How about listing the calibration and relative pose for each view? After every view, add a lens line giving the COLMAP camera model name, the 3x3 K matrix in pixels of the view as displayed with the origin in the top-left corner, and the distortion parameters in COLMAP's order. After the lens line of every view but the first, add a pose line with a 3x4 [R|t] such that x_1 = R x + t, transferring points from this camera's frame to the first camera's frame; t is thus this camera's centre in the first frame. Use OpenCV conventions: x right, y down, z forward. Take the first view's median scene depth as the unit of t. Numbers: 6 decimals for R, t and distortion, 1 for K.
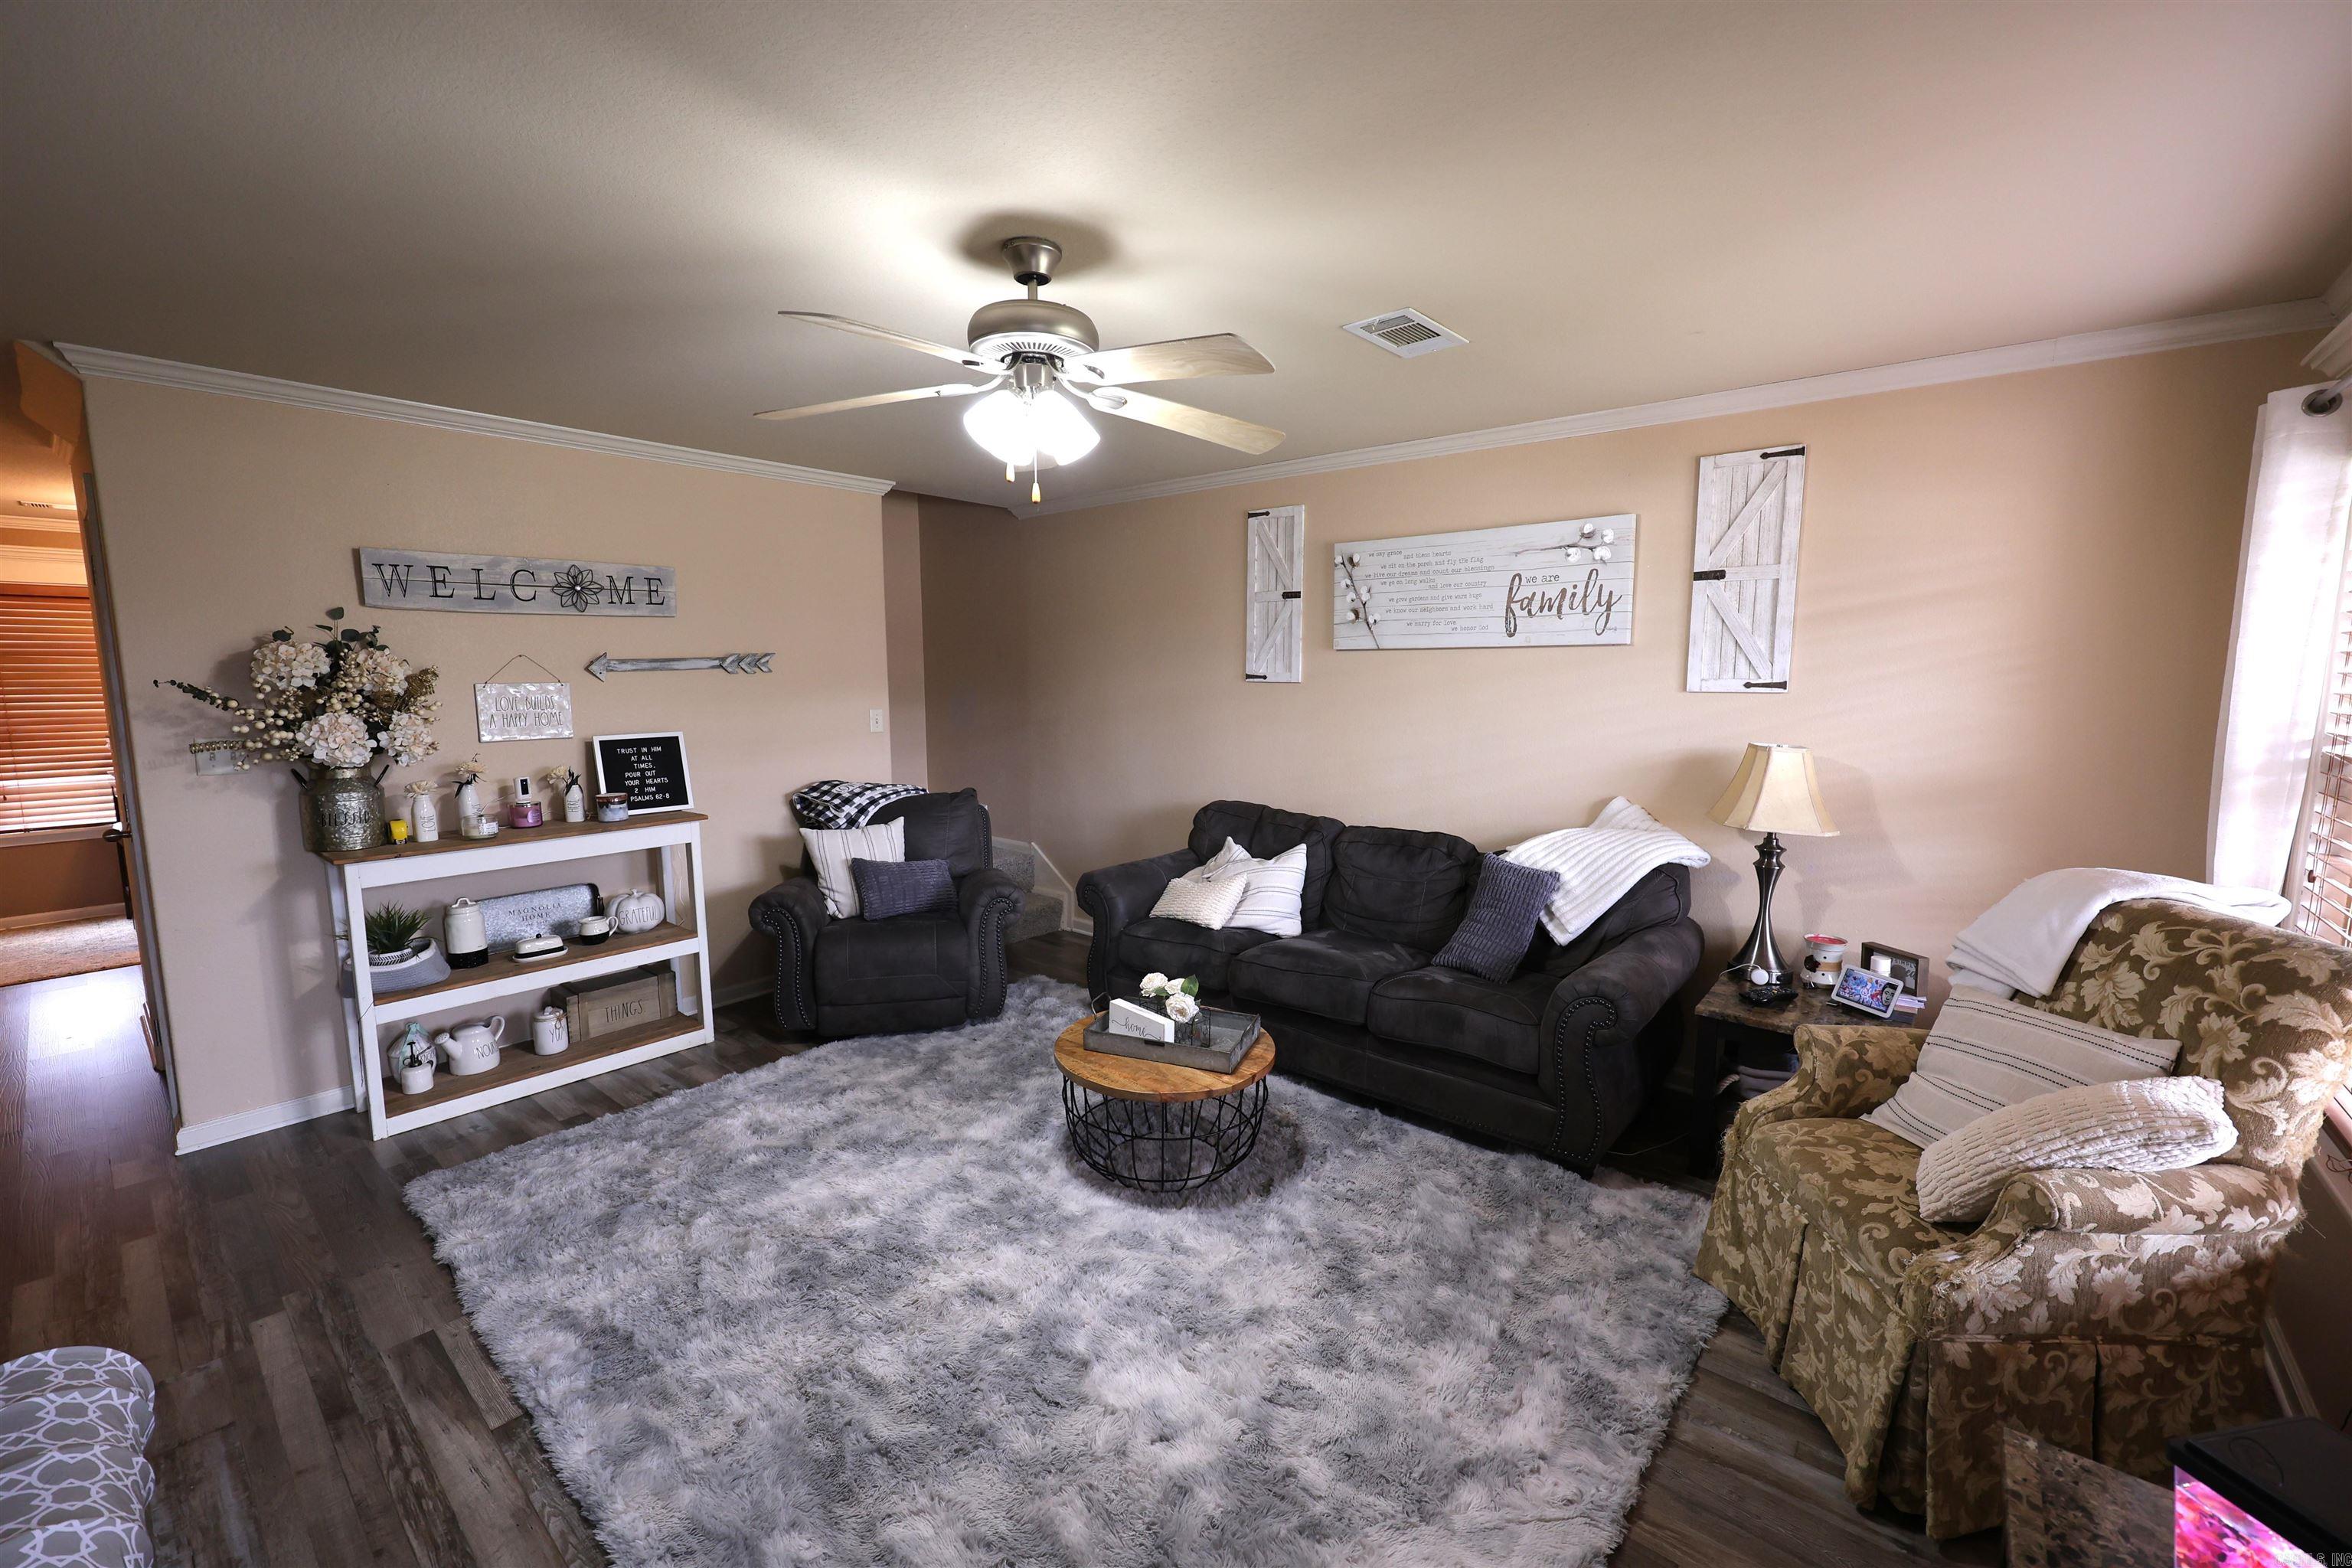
lens RADIAL K [[940.4, 0, 1180.6], [0, 940.4, 778.6], [0, 0, 1]] dist [-0.000998, 0.000032]
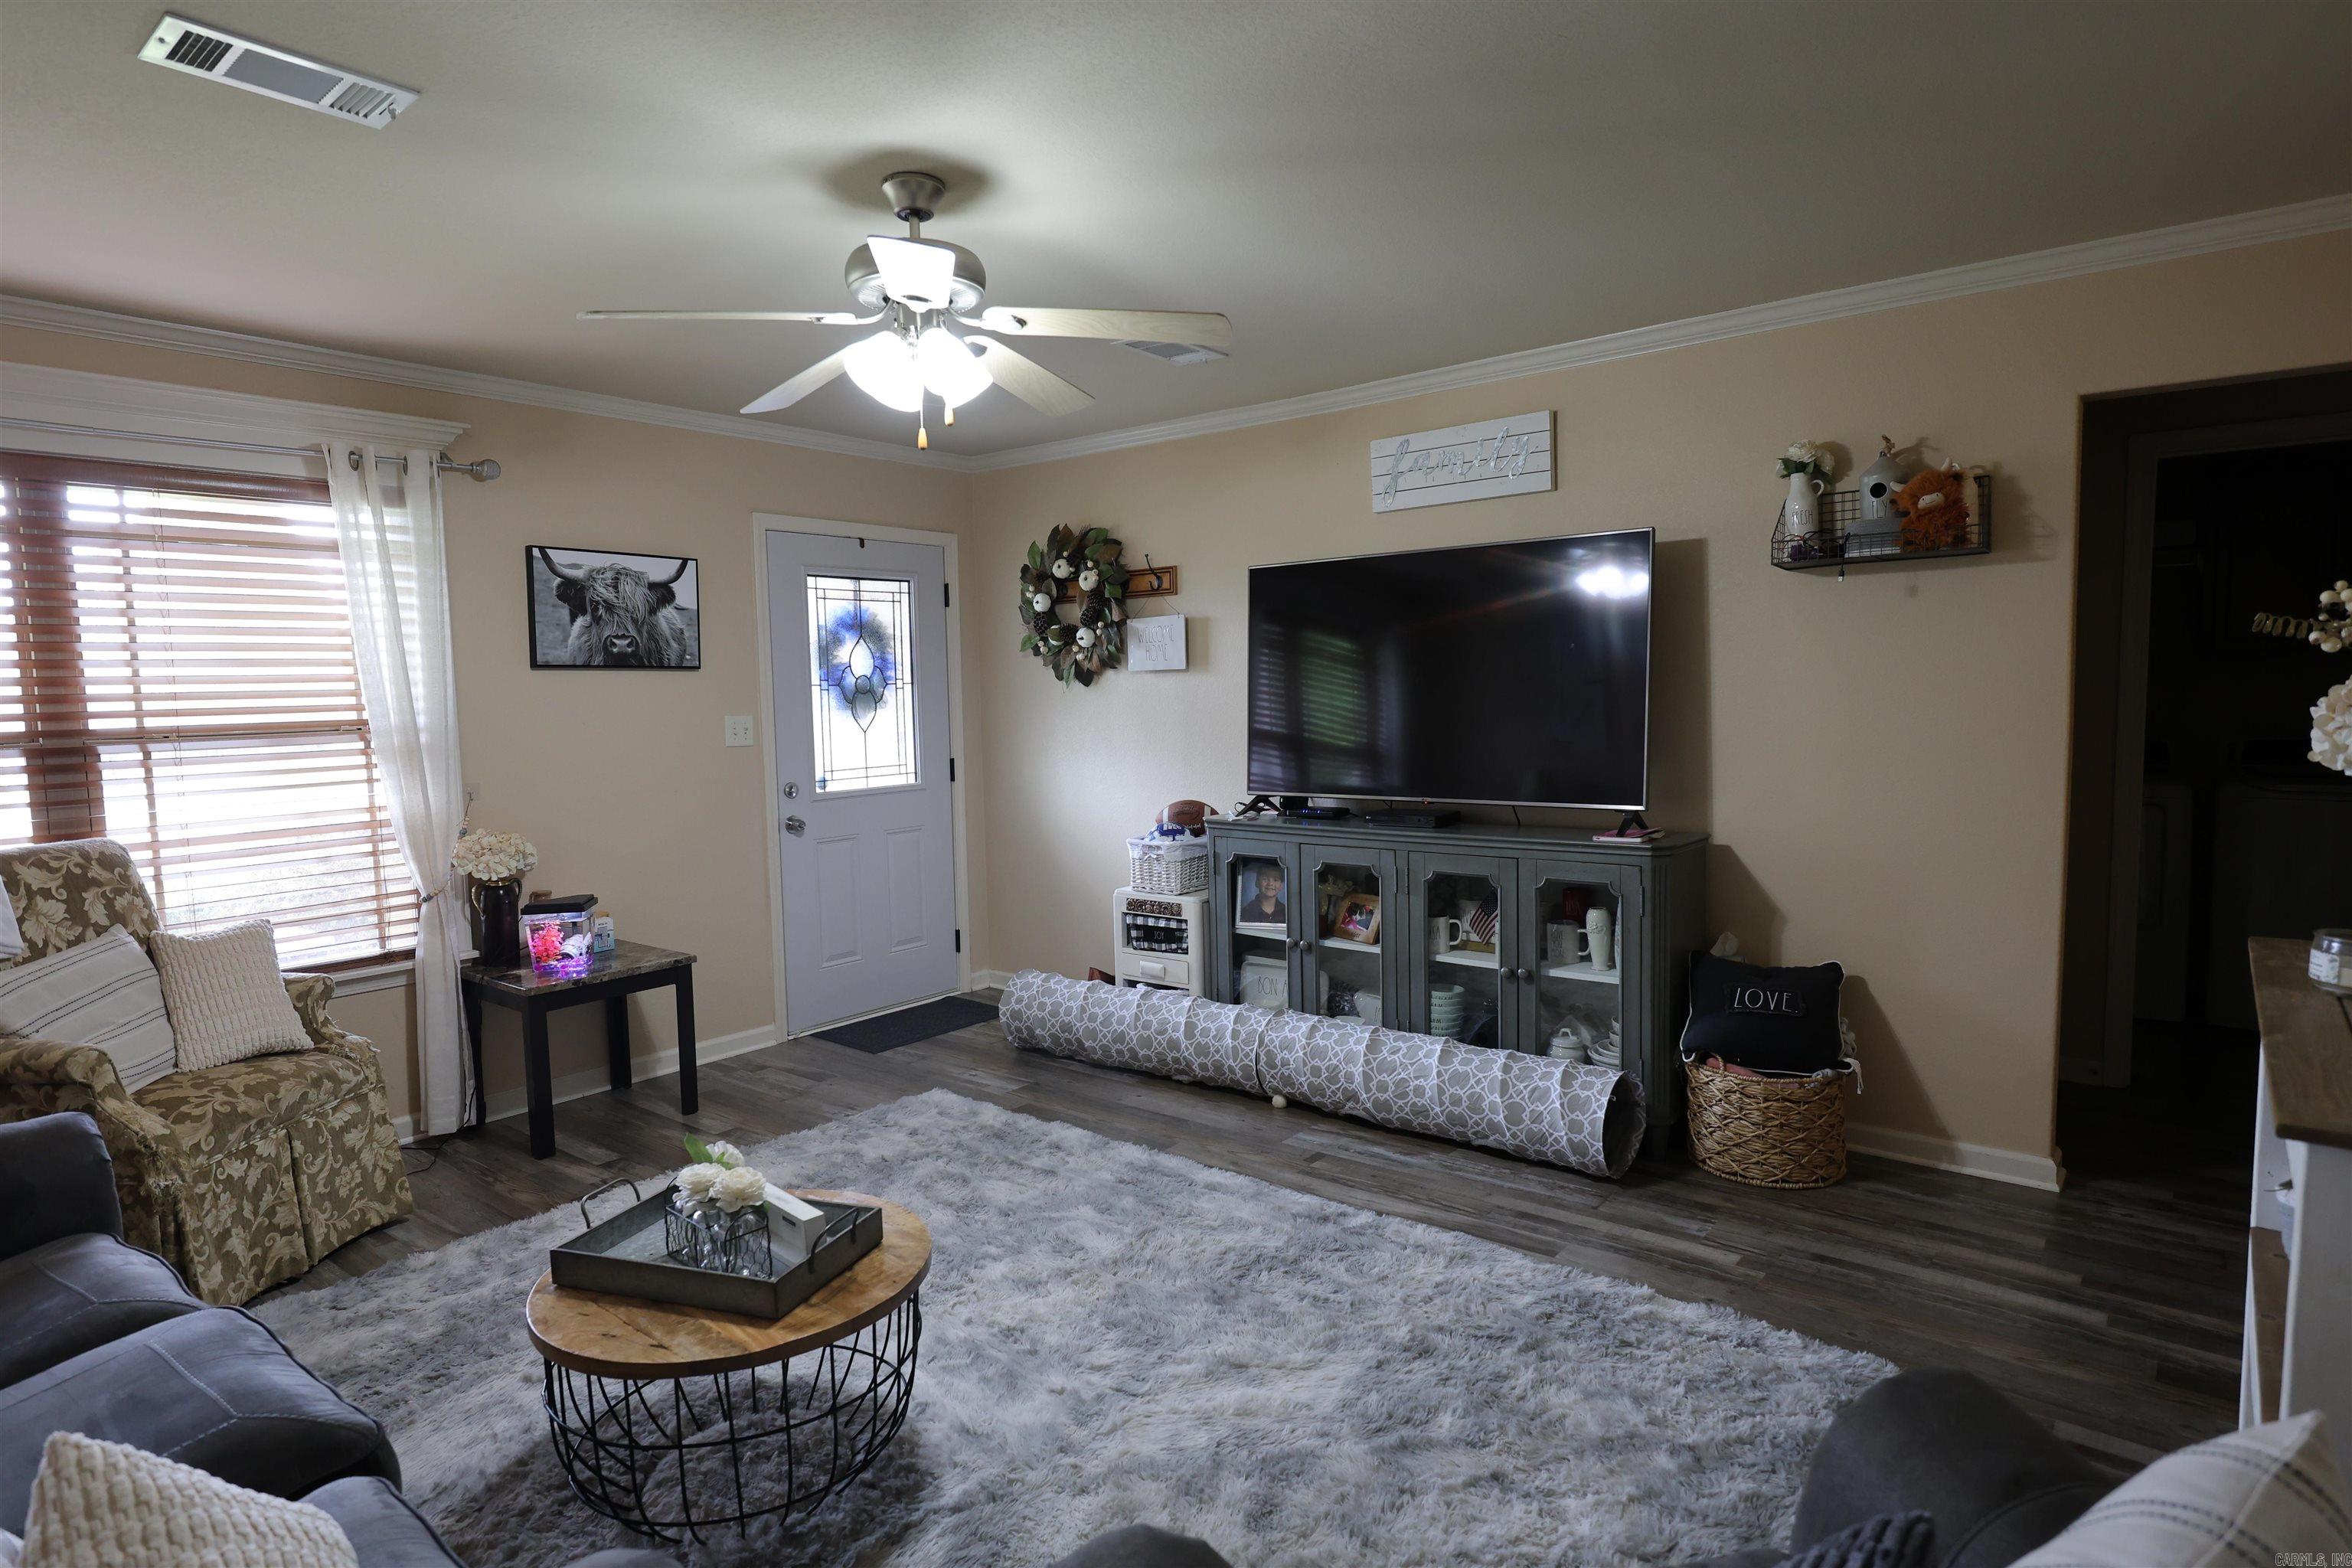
lens RADIAL K [[1251.1, 0, 1173.0], [0, 1251.1, 785.7], [0, 0, 1]] dist [-0.000740, -0.000059]
pose [[-0.999819, 0.018809, 0.002859, -0.248770], [0.019002, 0.979693, 0.199601, -0.130794], [0.000953, 0.199619, -0.979873, 1.429525]]
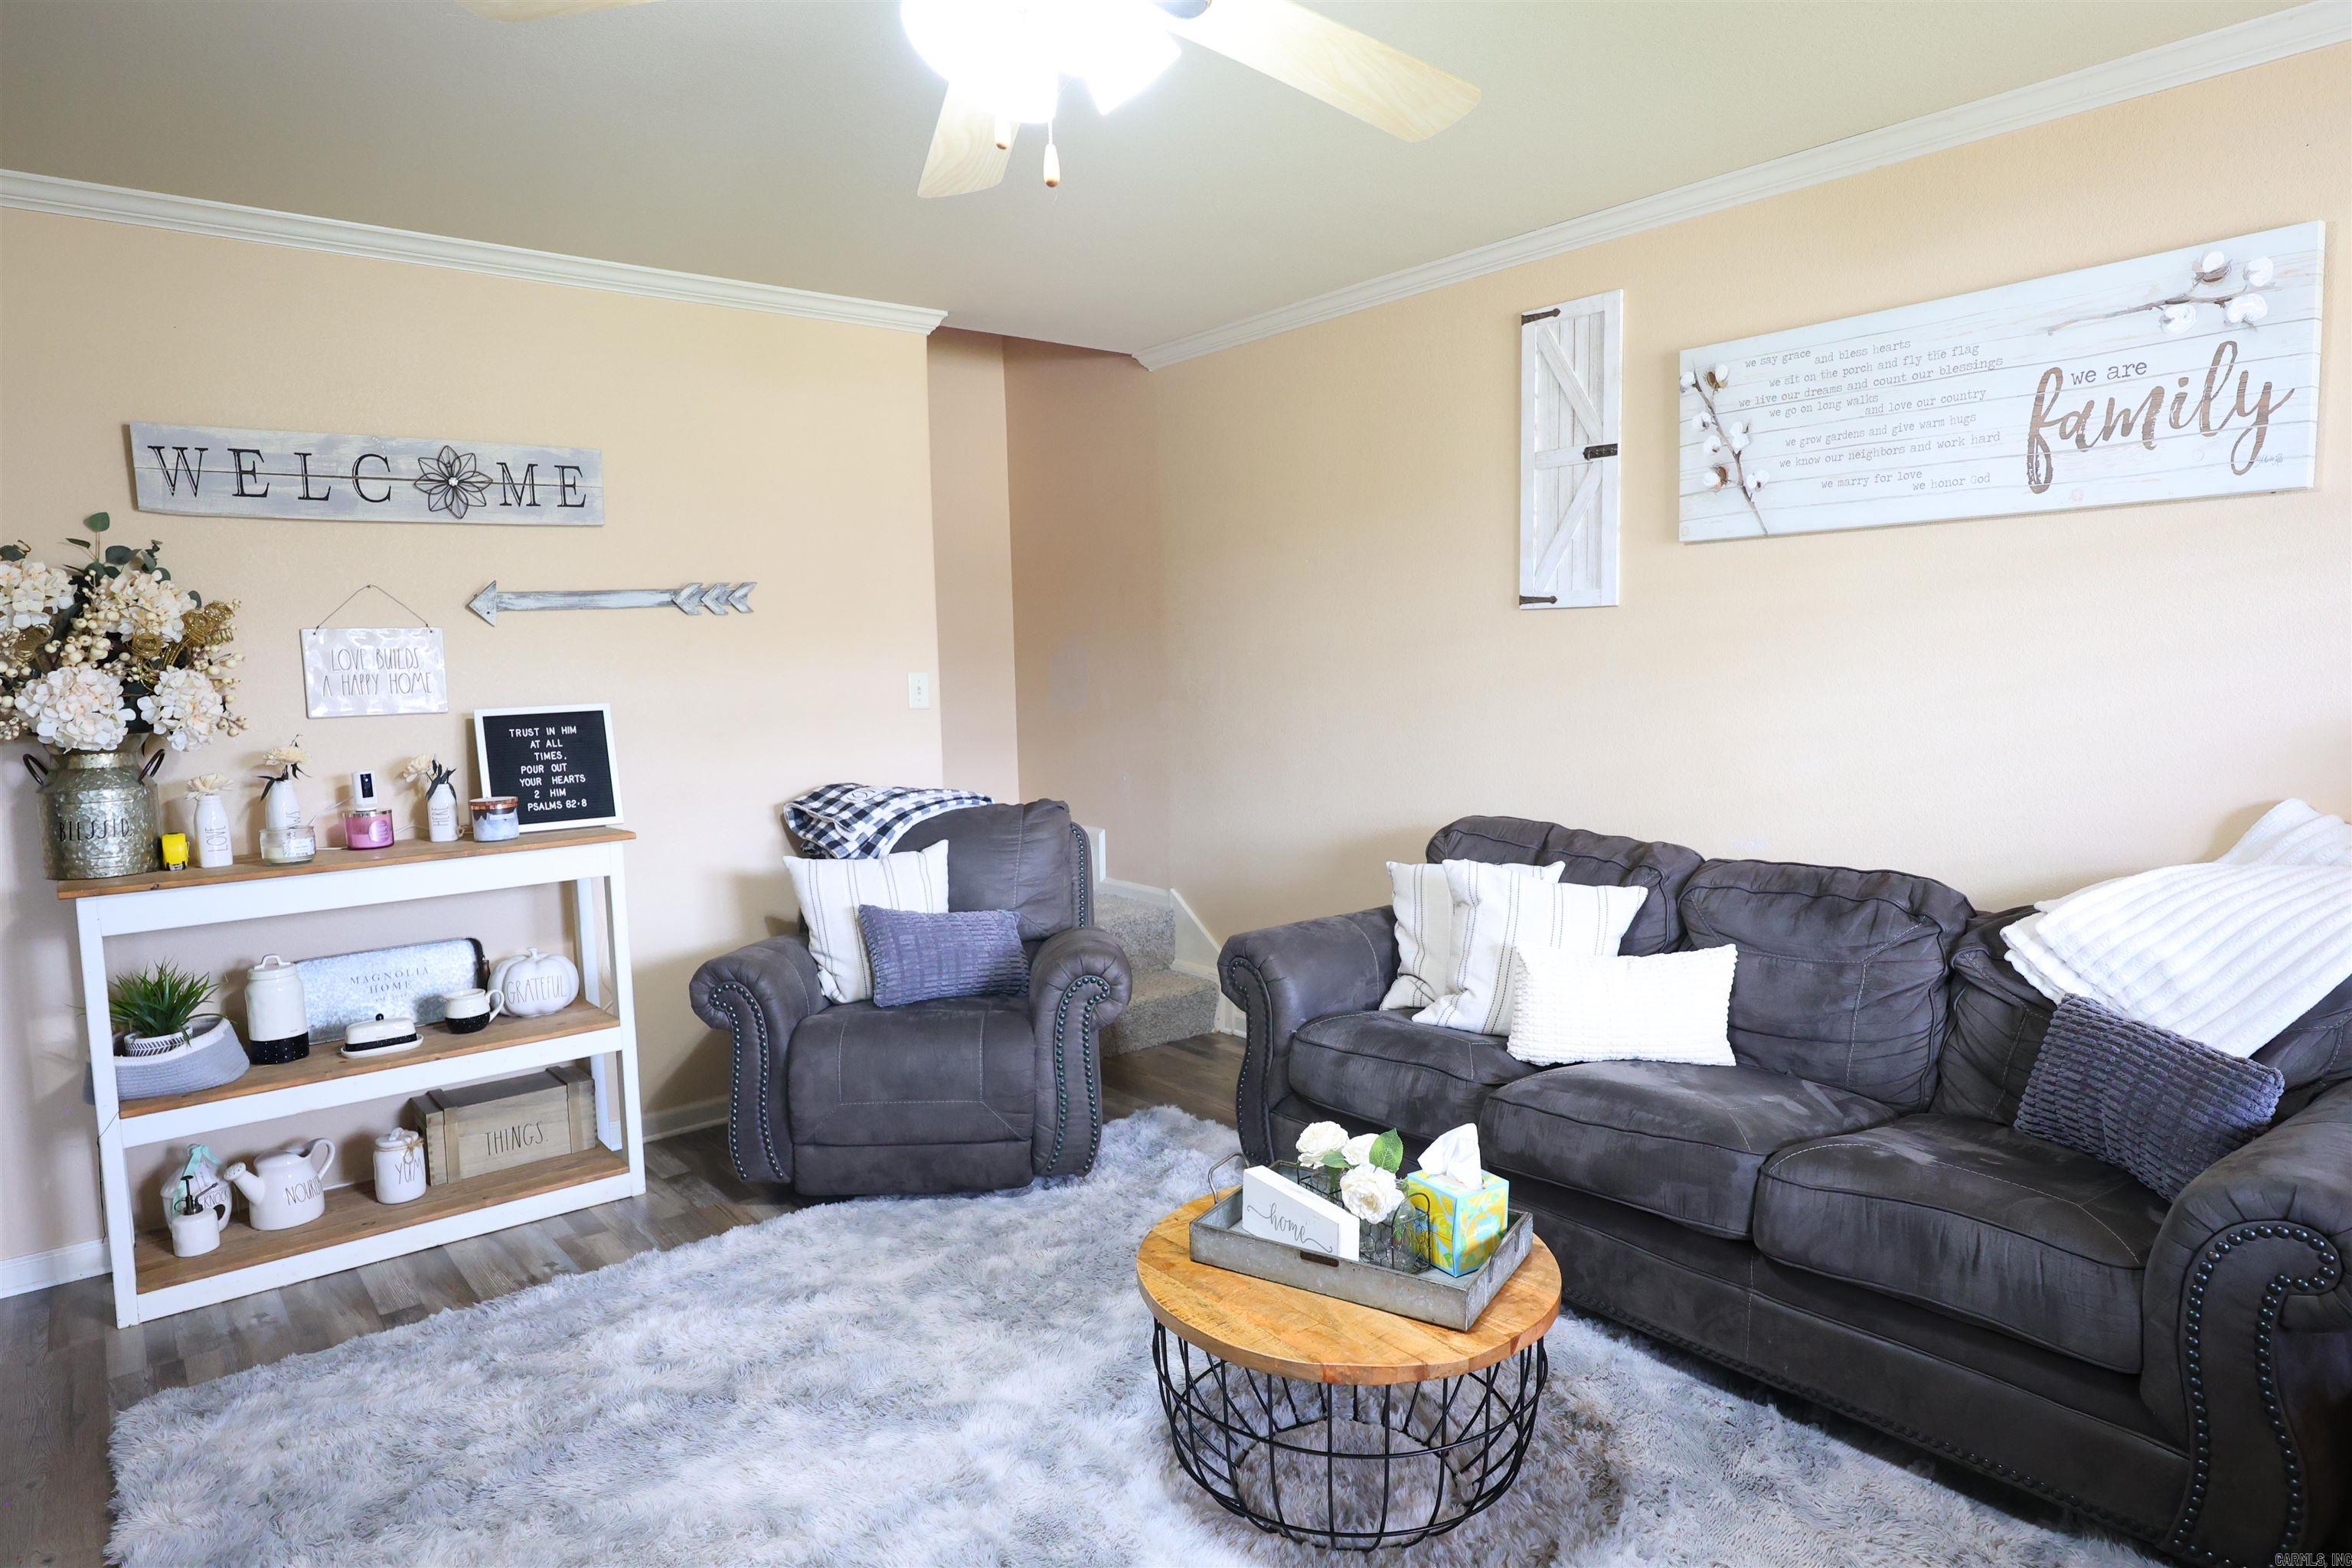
lens RADIAL K [[1370.1, 0, 1173.2], [0, 1370.1, 786.6], [0, 0, 1]] dist [0.004384, -0.003937]
pose [[0.980978, -0.003055, -0.194093, 0.031938], [0.000156, 0.999888, -0.014948, 0.023917], [0.194117, 0.014634, 0.980869, 0.183209]]
